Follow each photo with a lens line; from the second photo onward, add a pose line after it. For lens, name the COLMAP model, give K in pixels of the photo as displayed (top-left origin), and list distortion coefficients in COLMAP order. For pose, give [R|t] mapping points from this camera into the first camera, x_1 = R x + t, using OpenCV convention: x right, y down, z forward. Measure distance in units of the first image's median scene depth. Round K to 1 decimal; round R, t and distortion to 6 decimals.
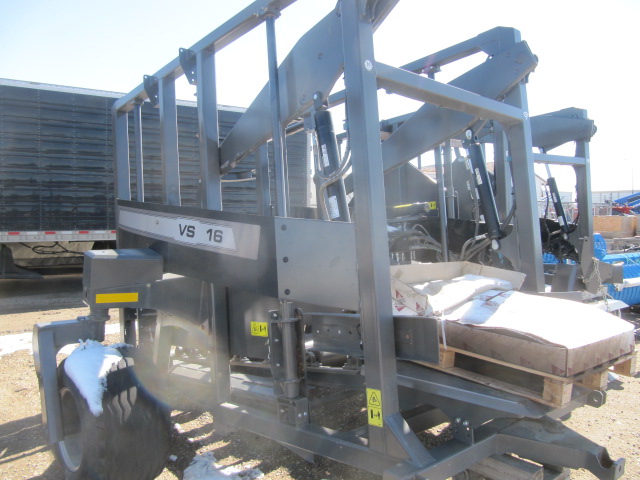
lens RADIAL K [[524.3, 0, 325.2], [0, 524.3, 241.4], [0, 0, 1]] dist [-0.050789, 0.025340]
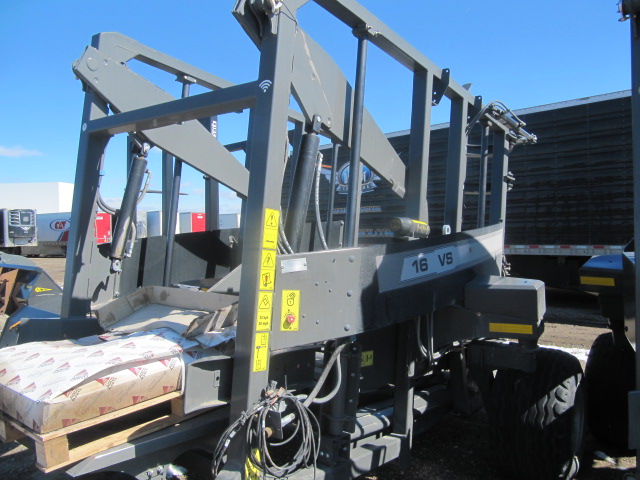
lens RADIAL K [[524.3, 0, 324.3], [0, 524.3, 238.0], [0, 0, 1]] dist [-0.050789, 0.025340]
pose [[0.212175, 0.002543, -0.977228, 0.321526], [-0.030301, 0.999533, -0.003978, -0.014332], [0.976762, 0.030455, 0.212153, 0.293884]]
